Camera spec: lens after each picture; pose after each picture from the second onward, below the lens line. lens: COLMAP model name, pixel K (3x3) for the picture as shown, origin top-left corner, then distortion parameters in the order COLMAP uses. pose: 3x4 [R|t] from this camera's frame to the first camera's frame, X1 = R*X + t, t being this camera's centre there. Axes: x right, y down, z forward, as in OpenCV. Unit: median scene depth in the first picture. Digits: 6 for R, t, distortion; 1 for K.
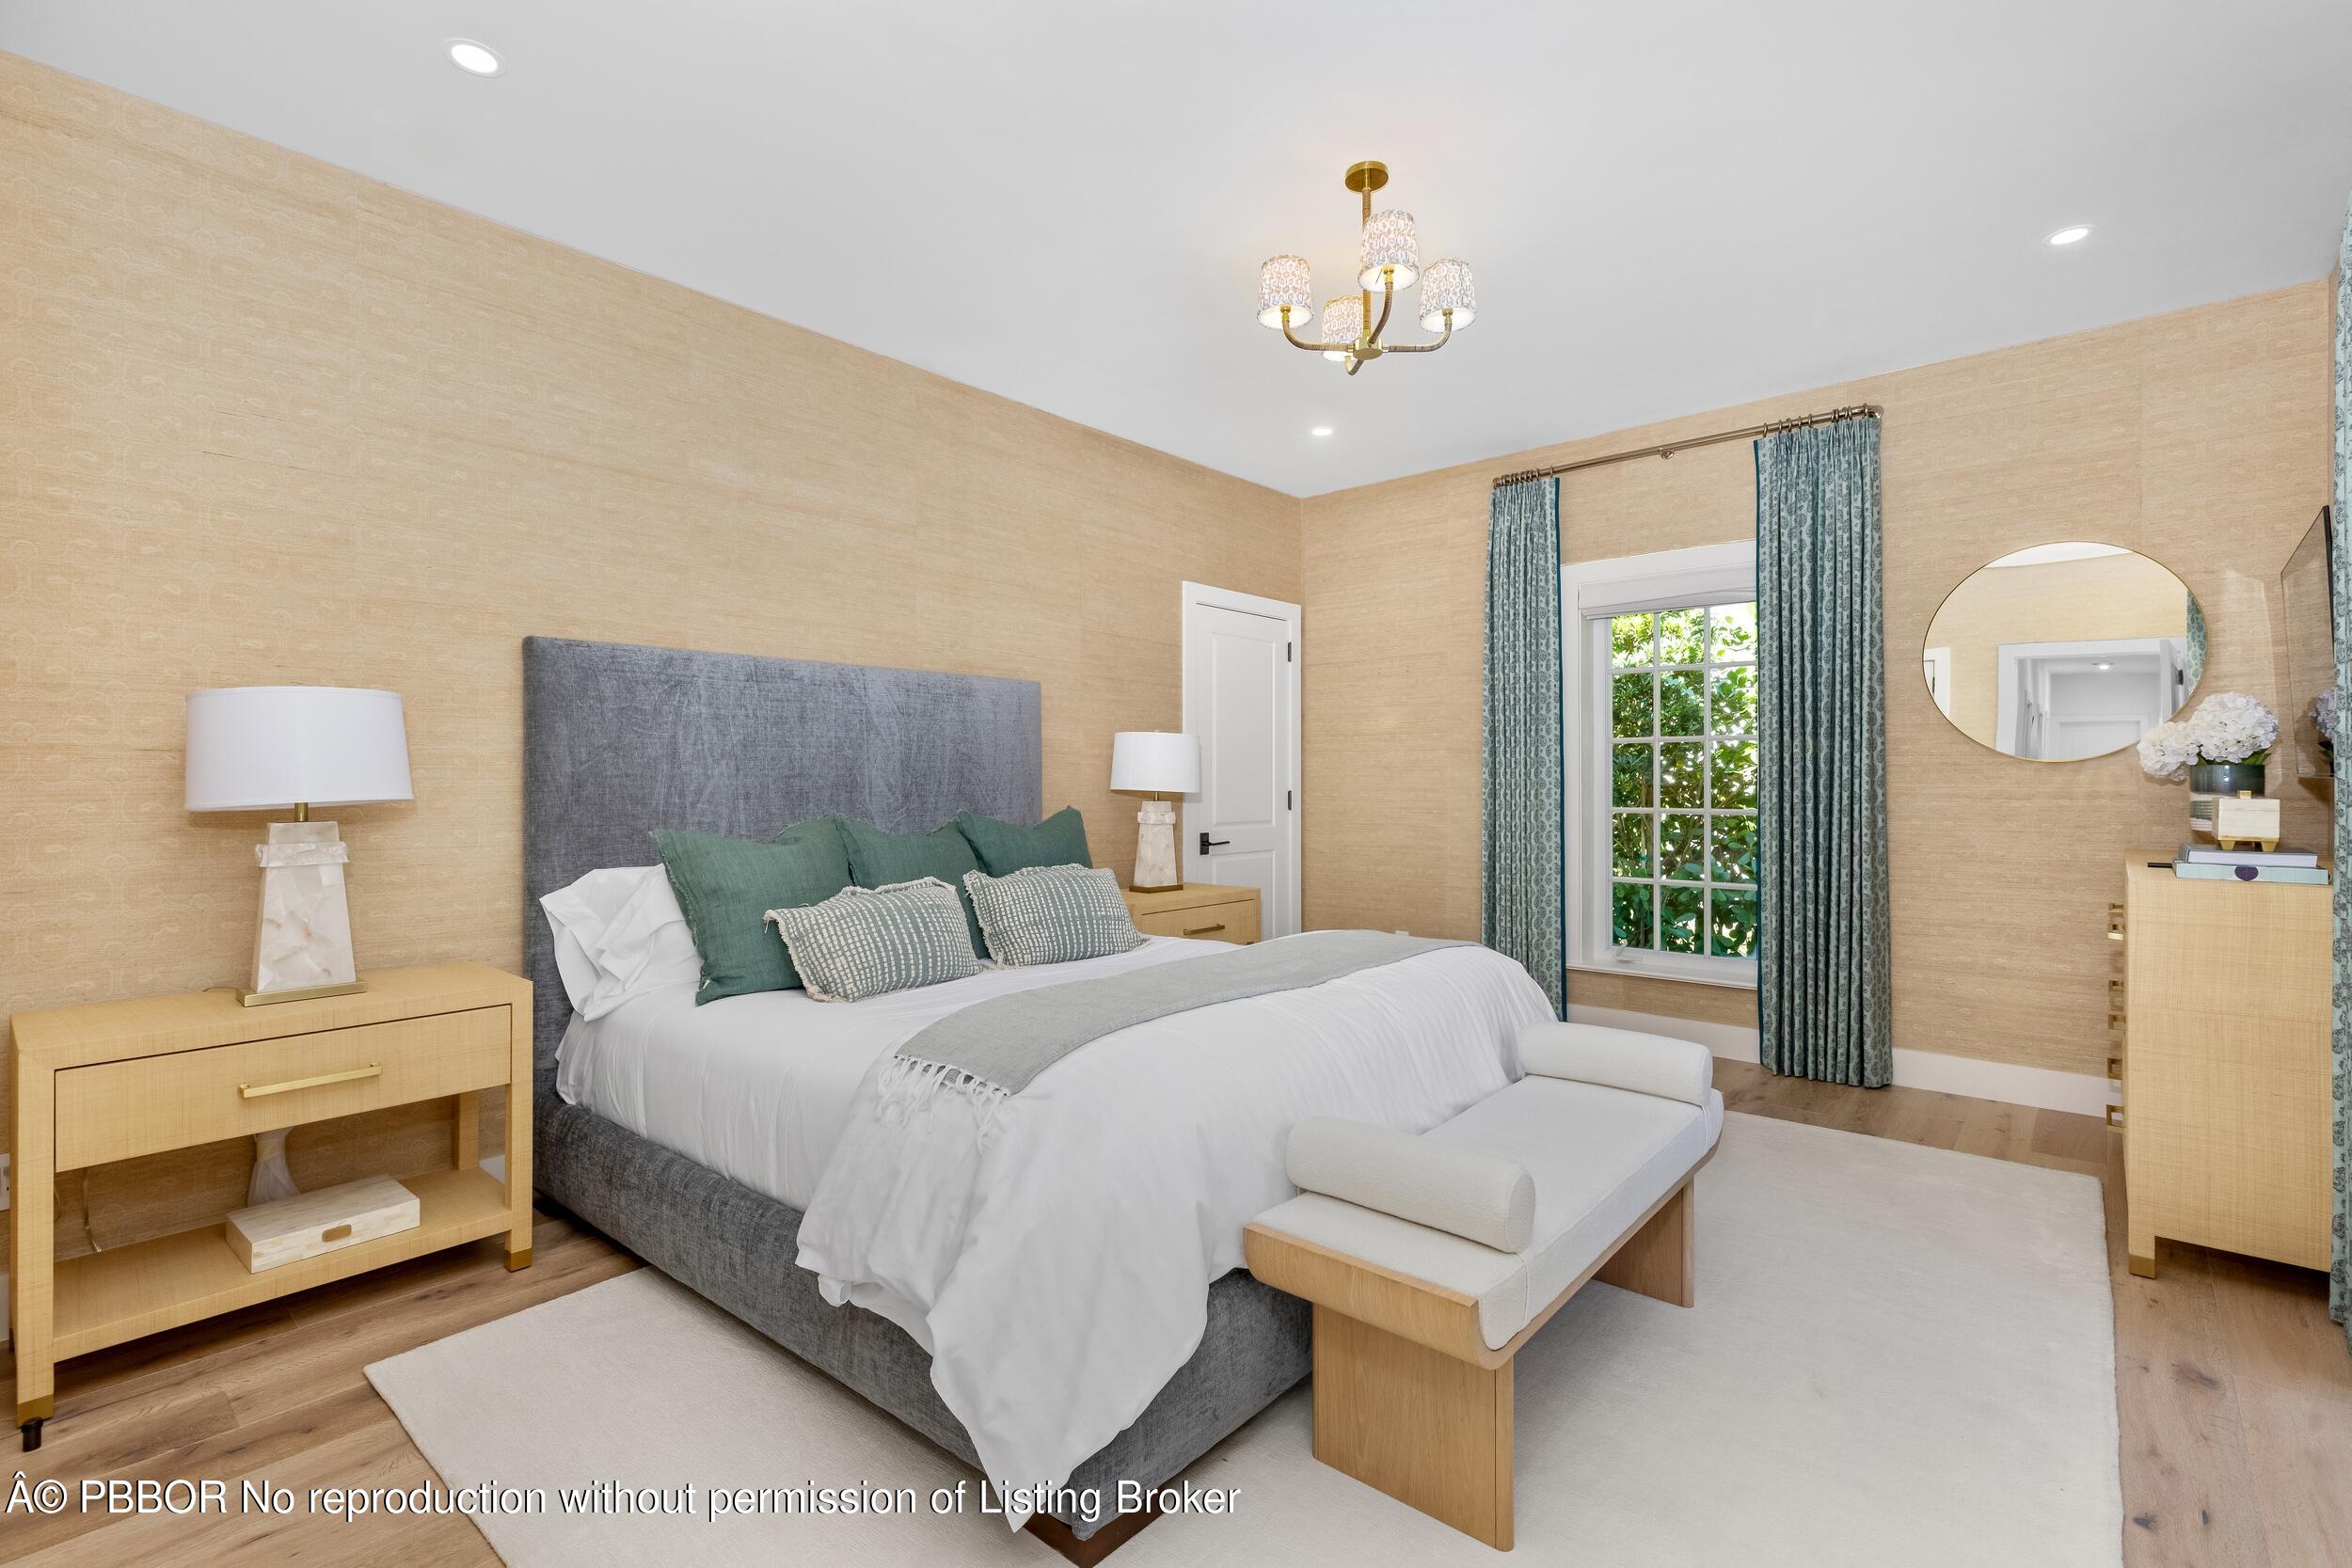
lens RADIAL K [[1063.4, 0, 1181.8], [0, 1063.4, 777.5], [0, 0, 1]] dist [0.001237, -0.002005]
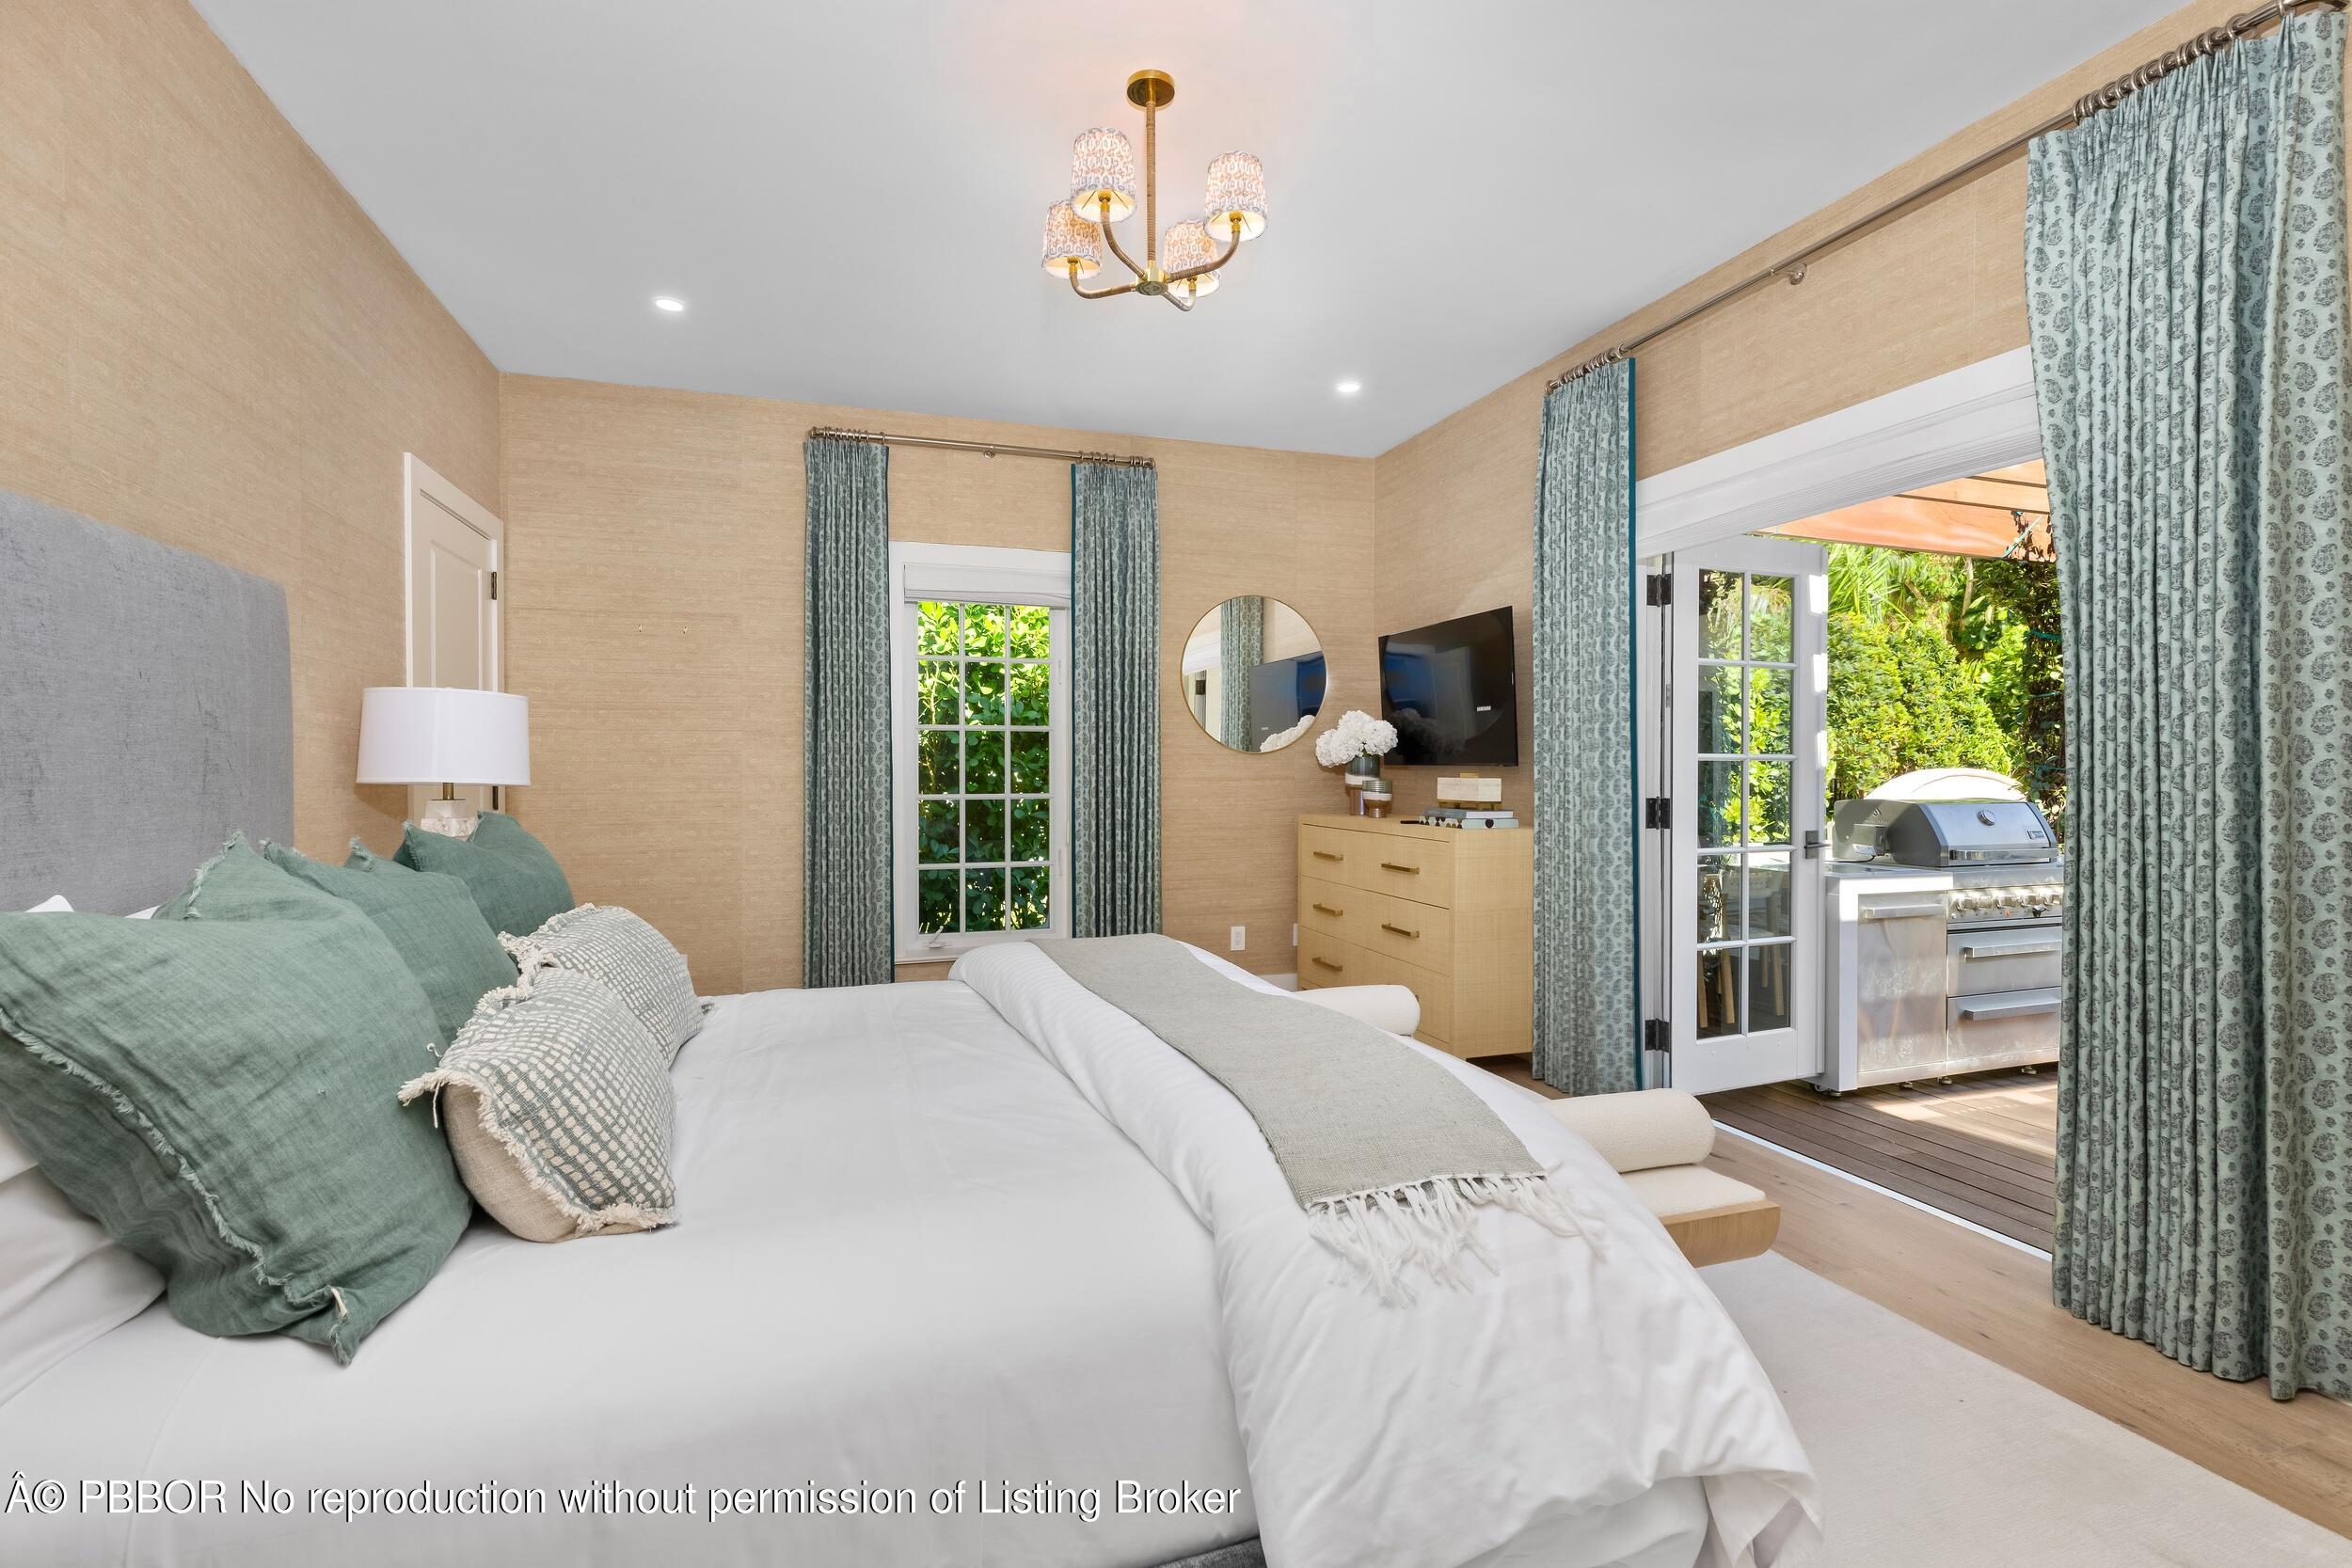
lens RADIAL K [[1063.4, 0, 1186.0], [0, 1063.4, 781.0], [0, 0, 1]] dist [0.001237, -0.002005]
pose [[0.506017, -0.010401, 0.862461, -0.328300], [-0.001300, 0.999917, 0.012821, 0.002325], [-0.862523, -0.007609, 0.505961, 0.292548]]
